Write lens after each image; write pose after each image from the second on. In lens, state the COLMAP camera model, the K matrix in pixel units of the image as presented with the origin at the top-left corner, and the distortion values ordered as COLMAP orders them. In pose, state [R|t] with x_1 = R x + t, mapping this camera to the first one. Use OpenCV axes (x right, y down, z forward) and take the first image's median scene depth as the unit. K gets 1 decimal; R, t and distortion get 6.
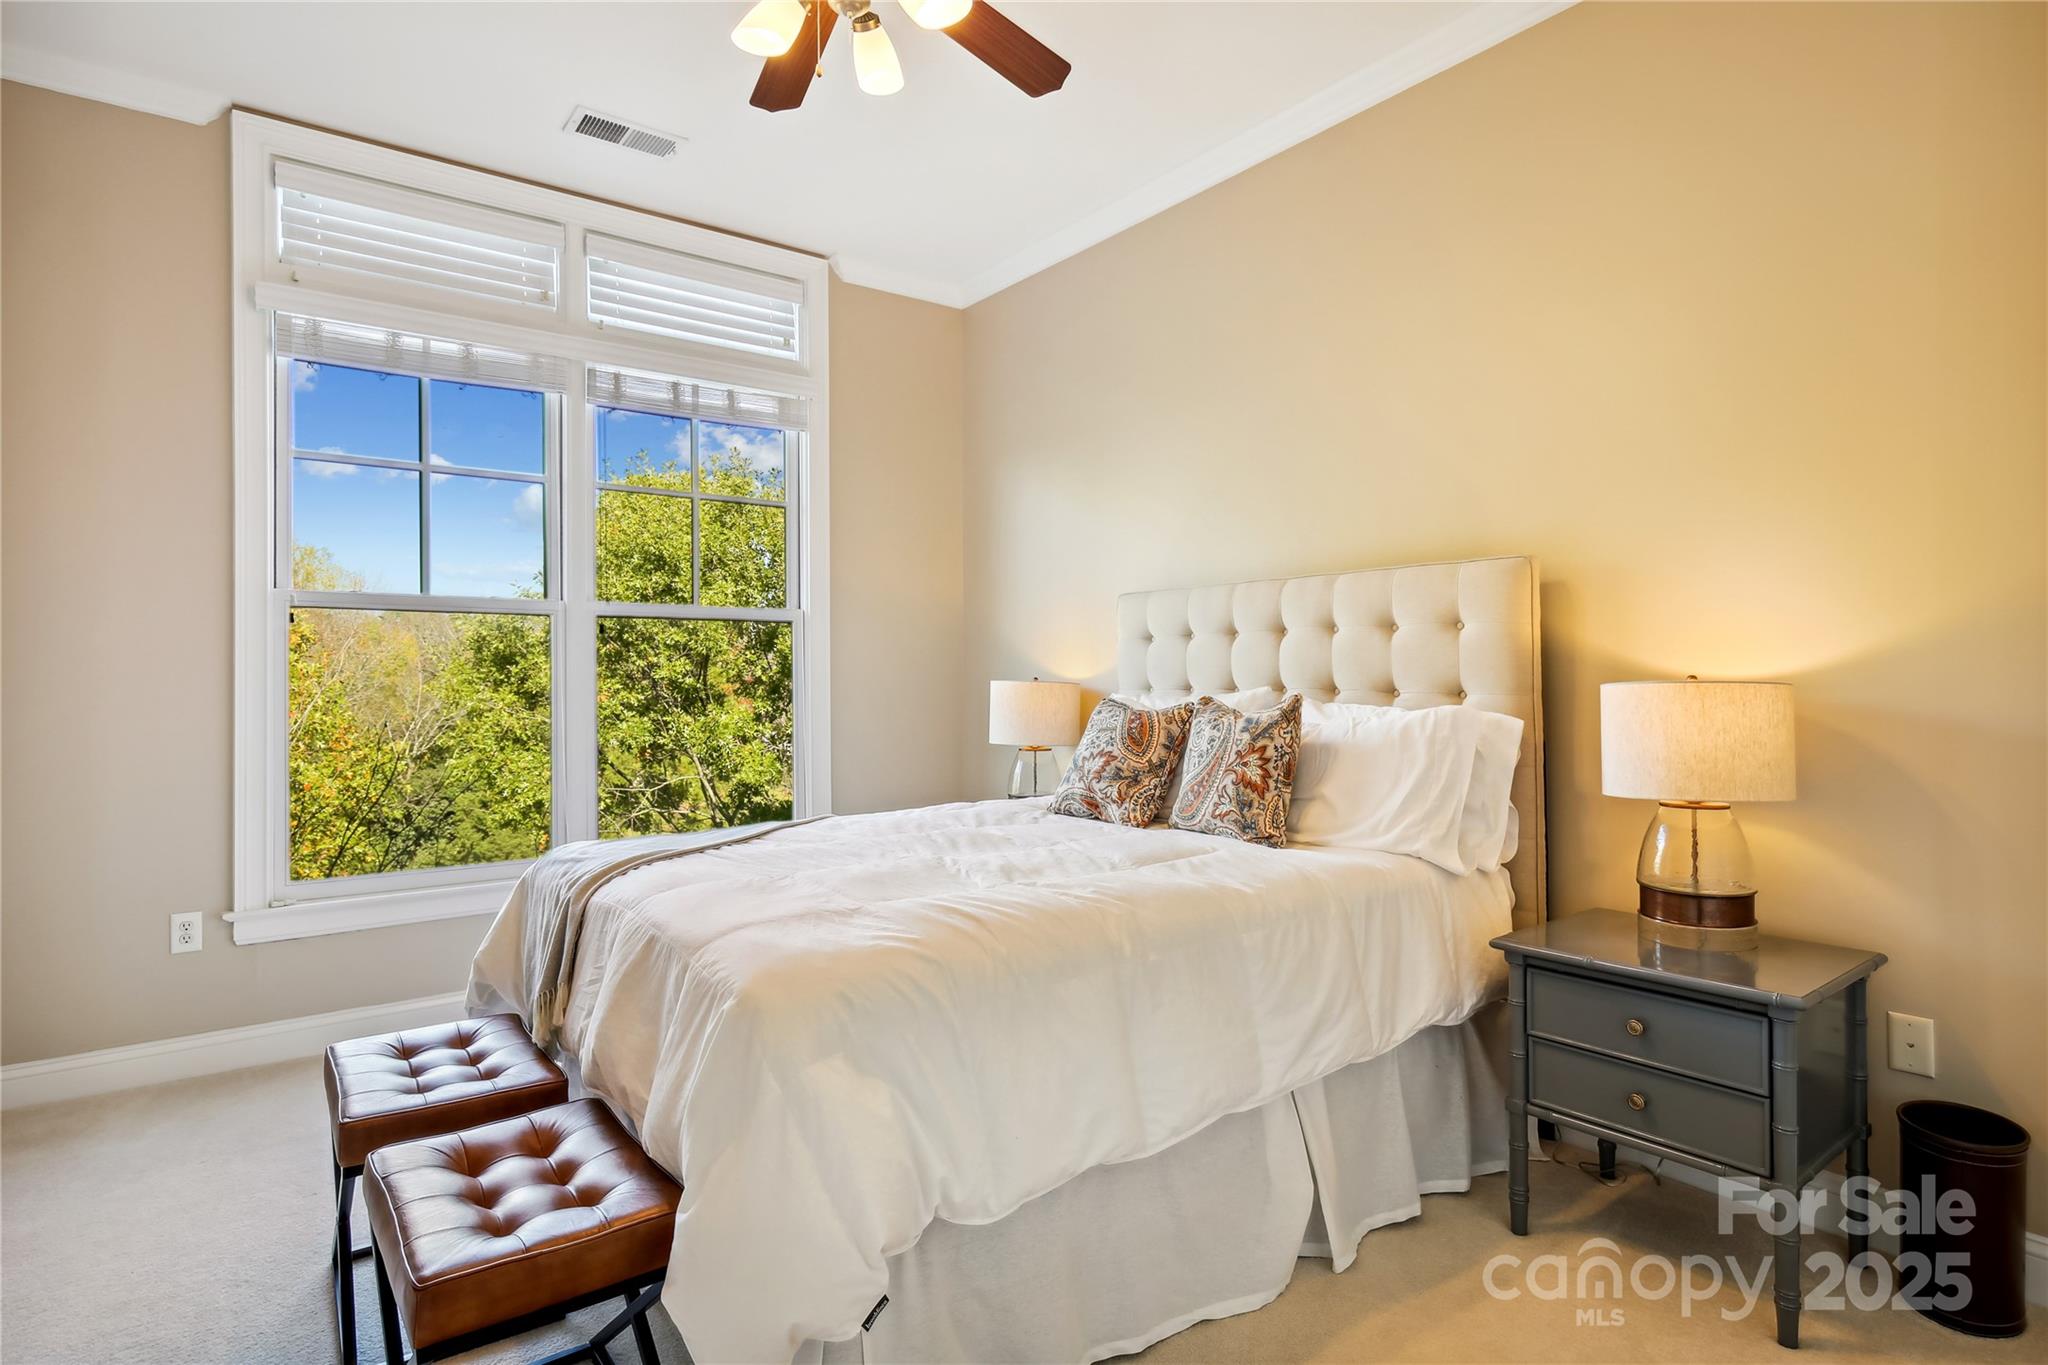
lens RADIAL K [[1062.7, 0, 1034.3], [0, 1062.7, 689.1], [0, 0, 1]] dist [-0.003401, -0.000149]
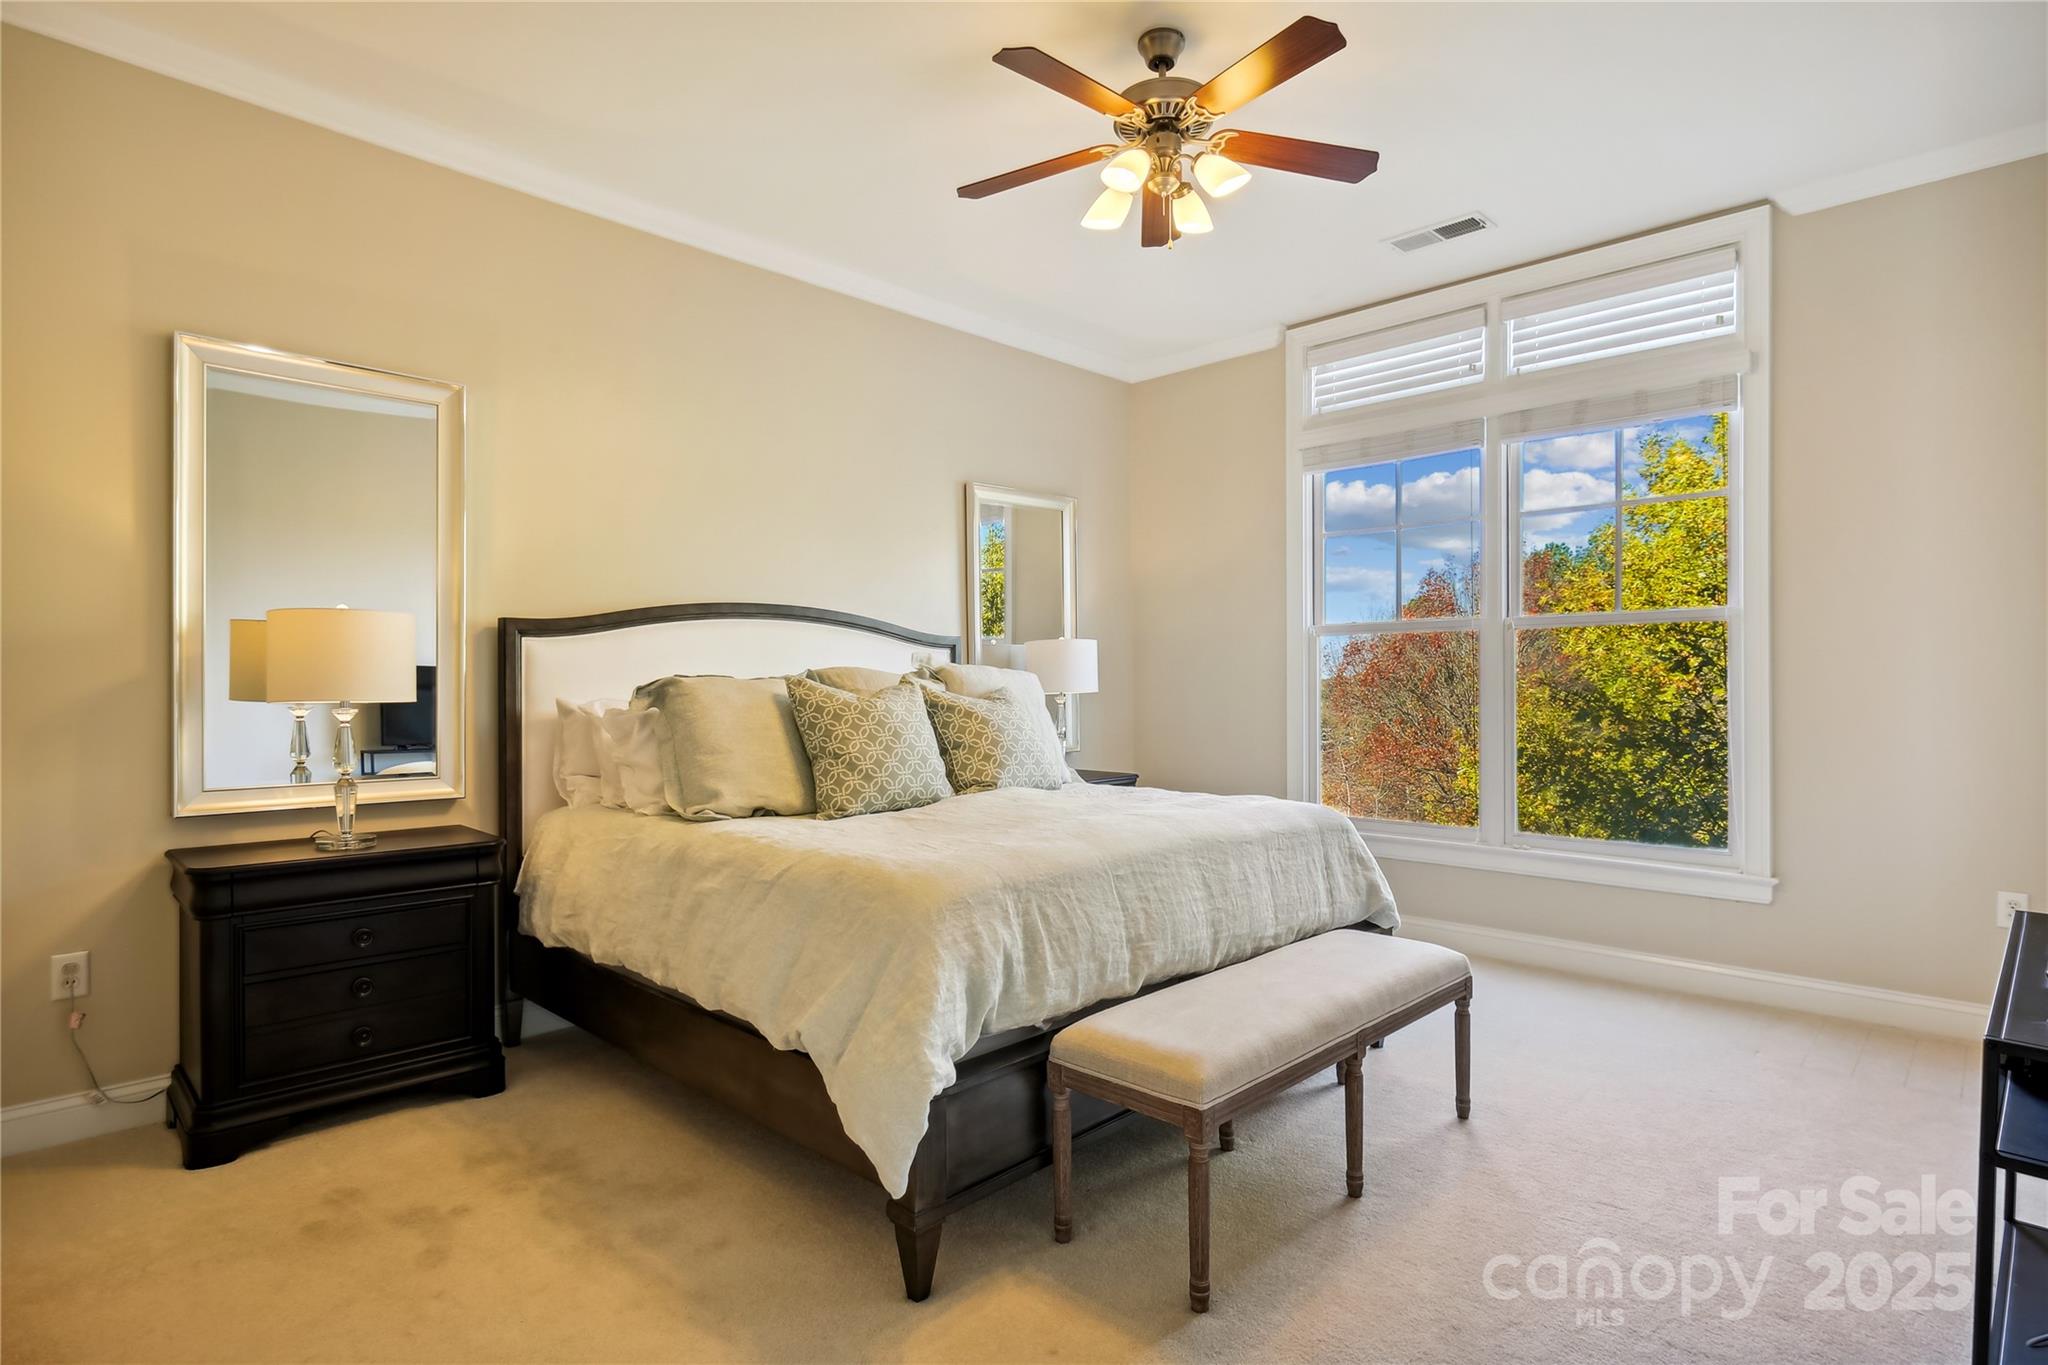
lens RADIAL K [[1062.7, 0, 1034.3], [0, 1062.7, 689.1], [0, 0, 1]] dist [-0.003401, -0.000149]
pose [[0.145252, -0.011882, -0.989323, 0.664457], [-0.040117, 0.999035, -0.017889, 0.035618], [0.988581, 0.042287, 0.144635, 0.350236]]
